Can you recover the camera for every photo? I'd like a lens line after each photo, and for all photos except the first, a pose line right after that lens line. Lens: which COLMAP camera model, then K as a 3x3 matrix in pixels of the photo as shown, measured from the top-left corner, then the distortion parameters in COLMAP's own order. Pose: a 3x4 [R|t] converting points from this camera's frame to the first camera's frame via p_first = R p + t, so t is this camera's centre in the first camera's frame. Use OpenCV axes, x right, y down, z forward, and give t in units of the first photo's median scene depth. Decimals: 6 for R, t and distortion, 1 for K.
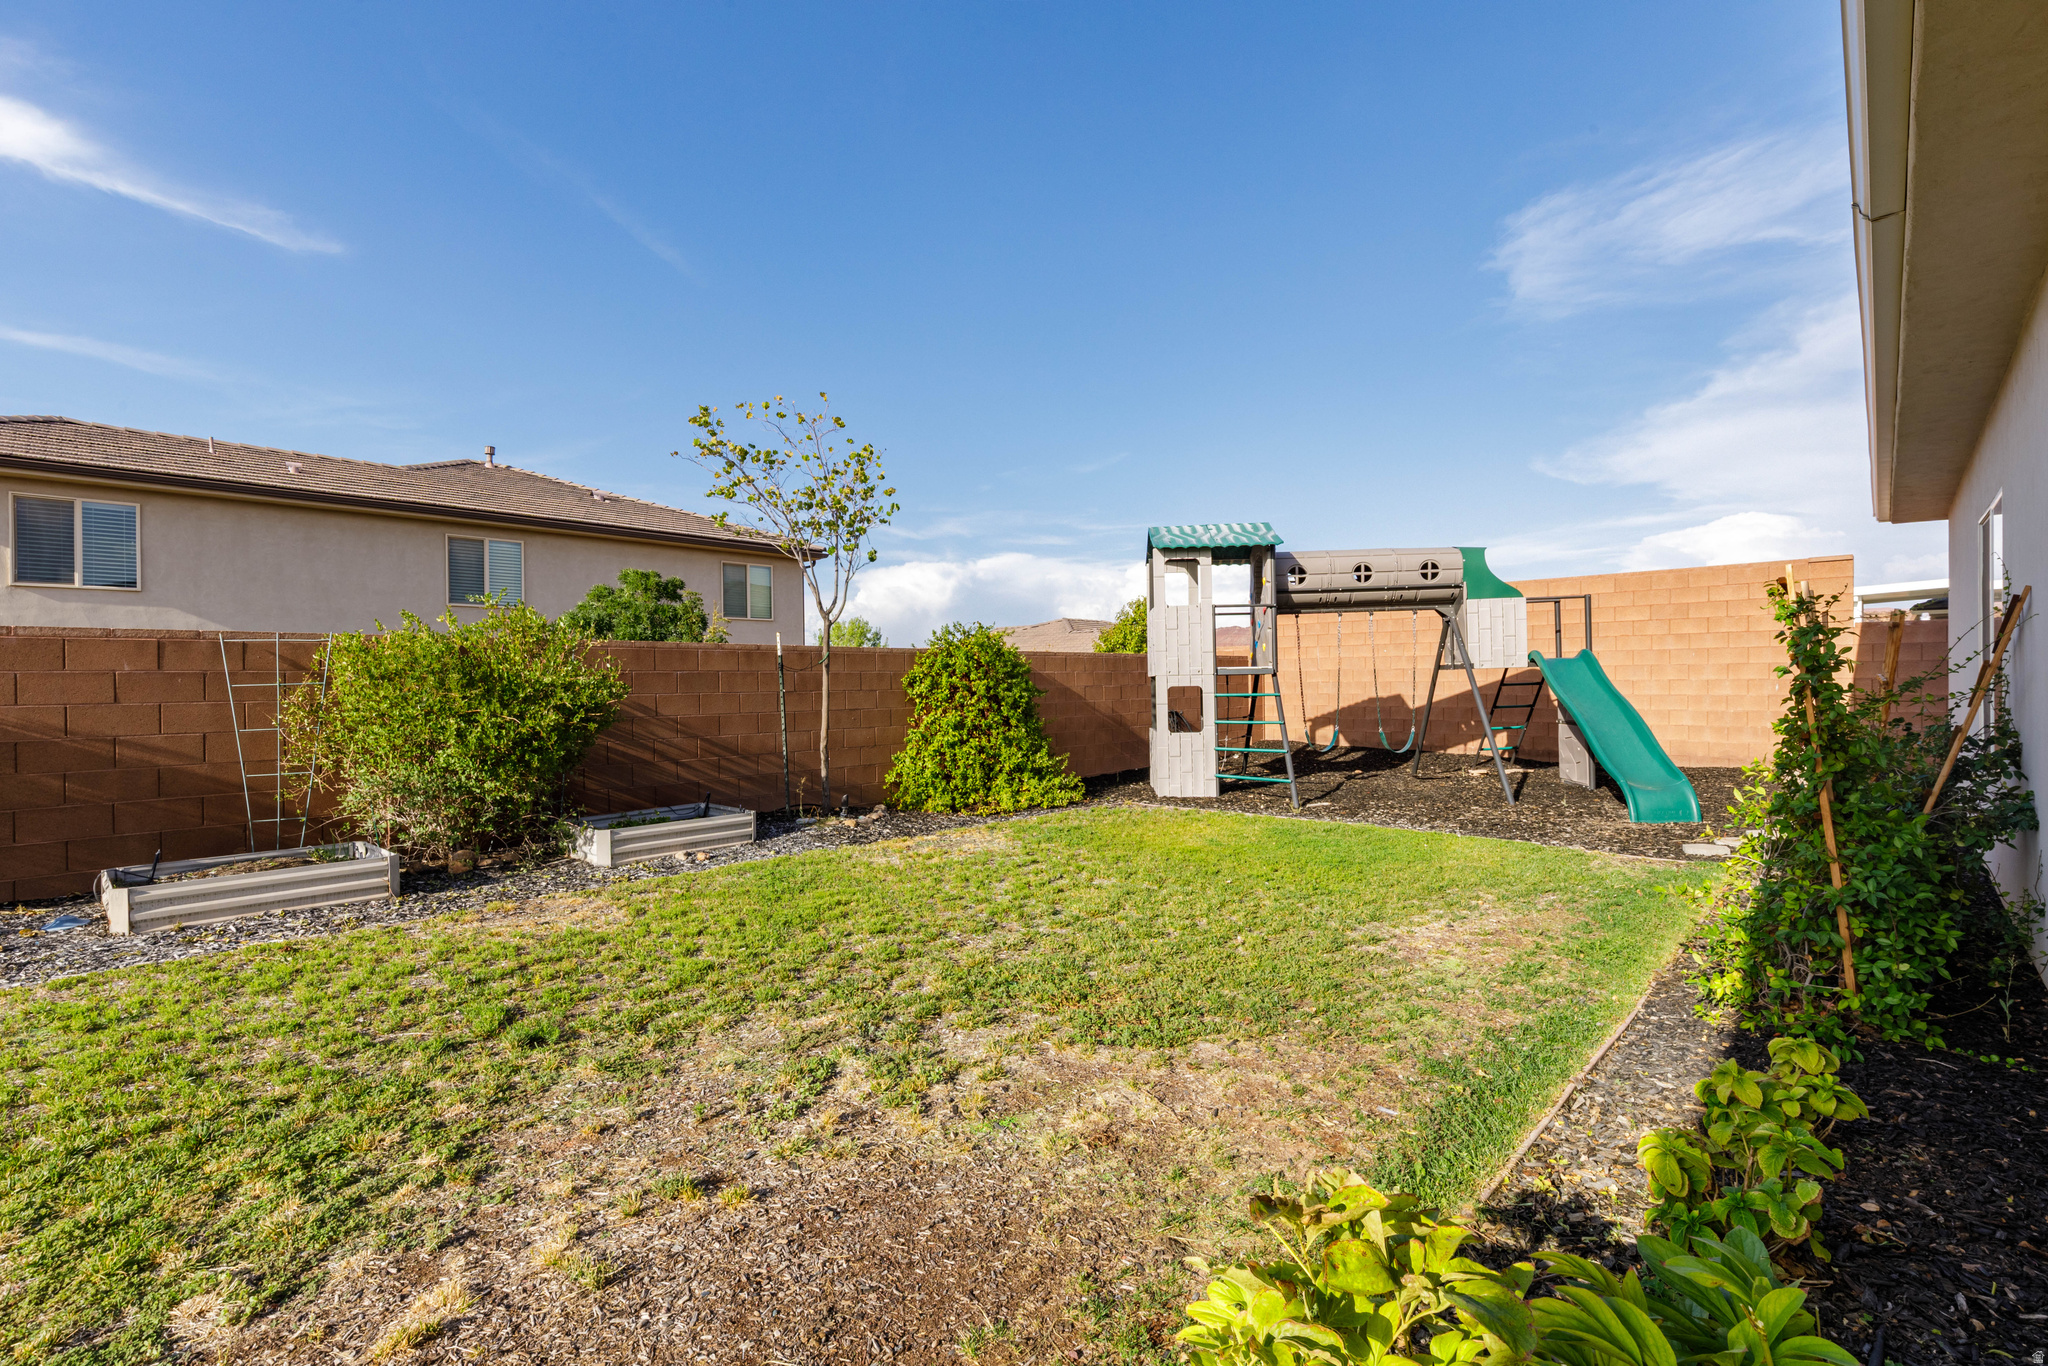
lens RADIAL K [[943.7, 0, 1022.0], [0, 943.7, 679.6], [0, 0, 1]] dist [-0.000209, -0.000911]
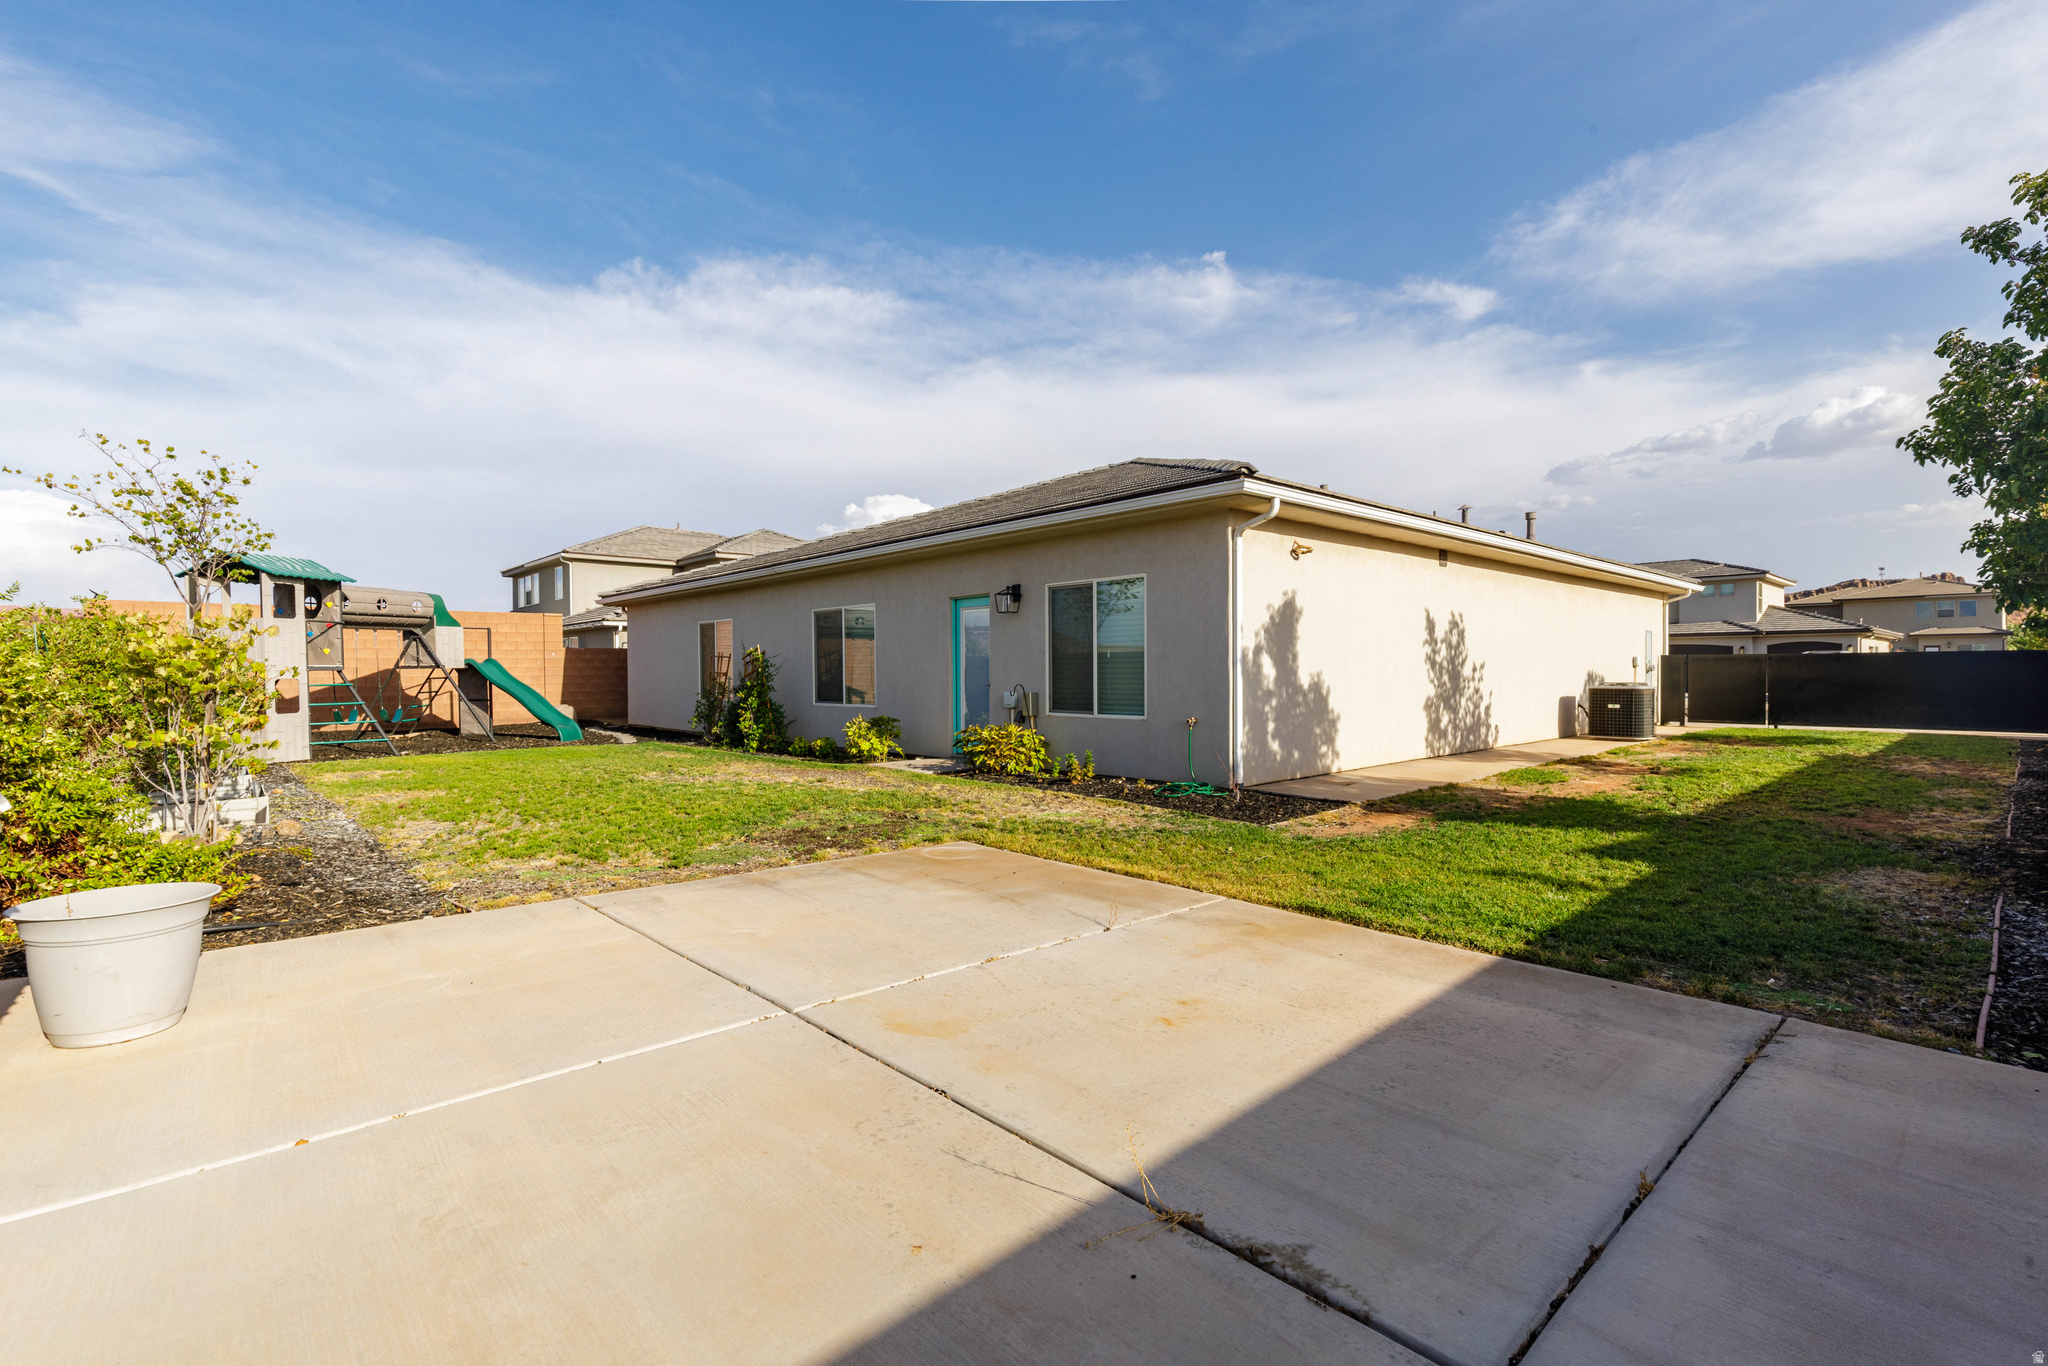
lens RADIAL K [[943.7, 0, 1034.1], [0, 943.7, 681.3], [0, 0, 1]] dist [-0.000209, -0.000911]
pose [[0.087538, -0.001676, 0.996160, -1.074546], [0.003851, 0.999992, 0.001345, 0.013008], [-0.996154, 0.003719, 0.087544, -0.182636]]
